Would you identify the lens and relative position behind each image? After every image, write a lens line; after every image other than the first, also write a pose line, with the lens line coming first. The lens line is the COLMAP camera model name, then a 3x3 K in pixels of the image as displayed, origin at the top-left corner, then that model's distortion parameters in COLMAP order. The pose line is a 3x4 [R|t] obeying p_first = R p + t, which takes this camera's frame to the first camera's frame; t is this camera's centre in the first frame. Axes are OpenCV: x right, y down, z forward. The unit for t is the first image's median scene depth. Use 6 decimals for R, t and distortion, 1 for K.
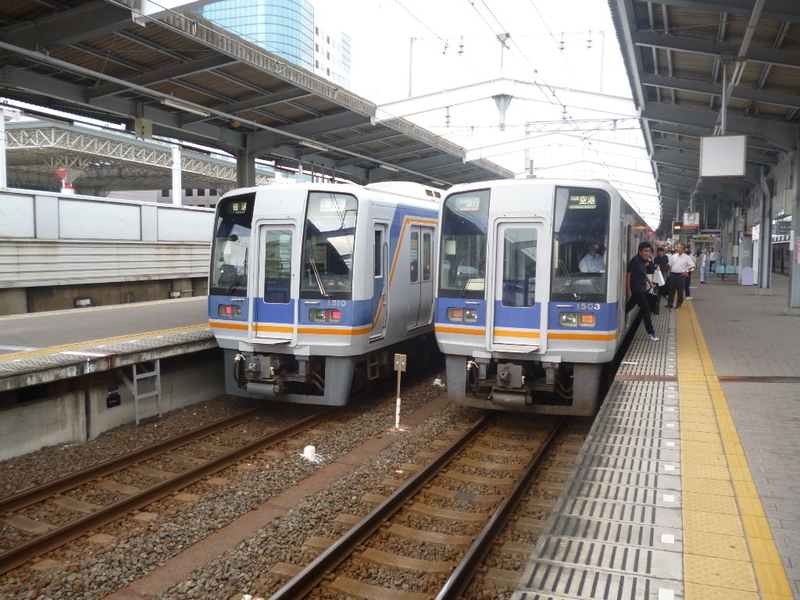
lens RADIAL K [[660.6, 0, 400.0], [0, 660.6, 300.0], [0, 0, 1]] dist [-0.038077, 0.000285]
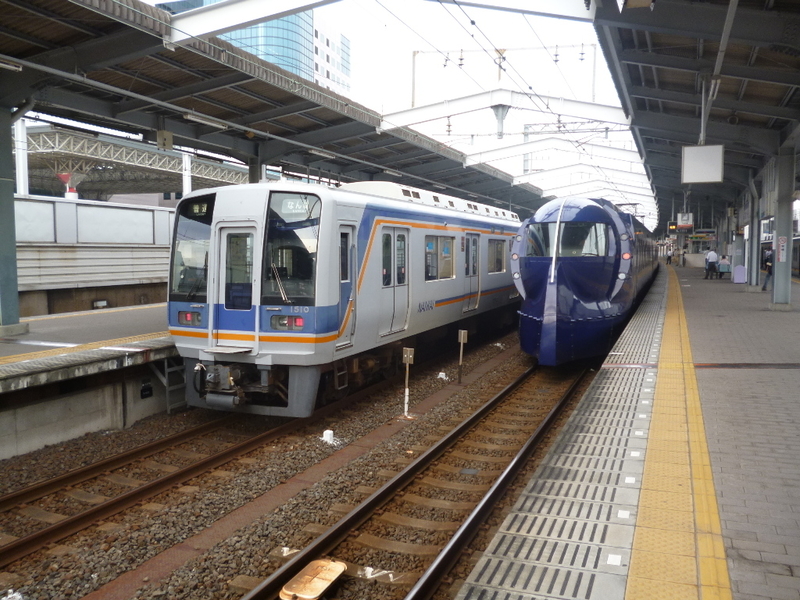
lens RADIAL K [[660.6, 0, 400.0], [0, 660.6, 300.0], [0, 0, 1]] dist [-0.038077, 0.000285]
pose [[0.999975, -0.007095, -0.000451, -0.013304], [0.007095, 0.999974, -0.001315, 0.004534], [0.000461, 0.001312, 0.999999, -0.103213]]
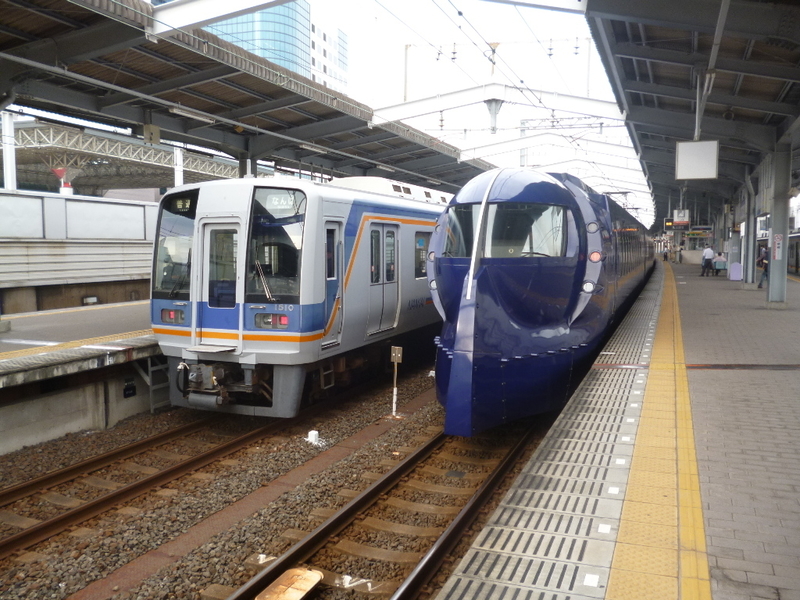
lens RADIAL K [[660.6, 0, 400.0], [0, 660.6, 300.0], [0, 0, 1]] dist [-0.038077, 0.000285]
pose [[0.999981, -0.005158, 0.003304, 0.003359], [0.005140, 0.999973, 0.005345, 0.000574], [-0.003332, -0.005328, 0.999980, -0.081401]]
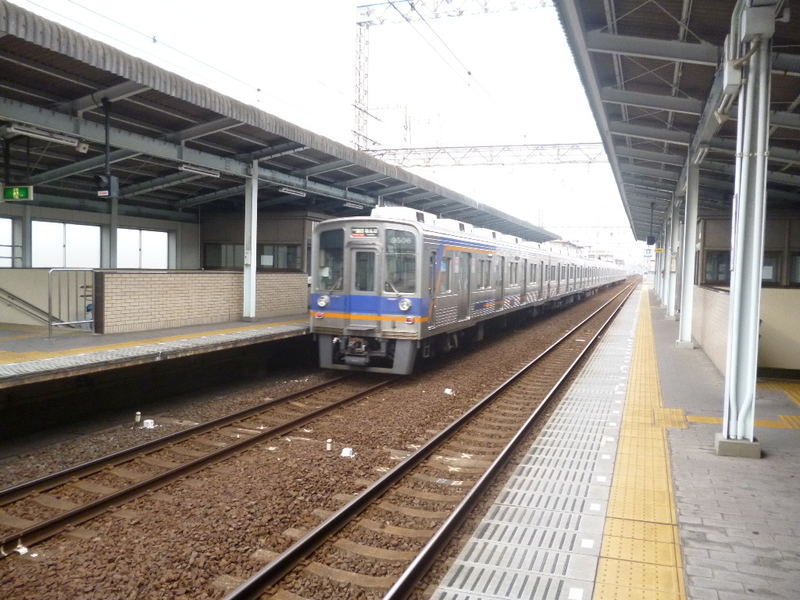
lens RADIAL K [[660.6, 0, 400.0], [0, 660.6, 300.0], [0, 0, 1]] dist [-0.038077, 0.000285]
pose [[0.998967, 0.018748, 0.041393, -0.260859], [-0.017814, 0.999581, -0.022812, 0.047085], [-0.041804, 0.022051, 0.998882, -0.686113]]
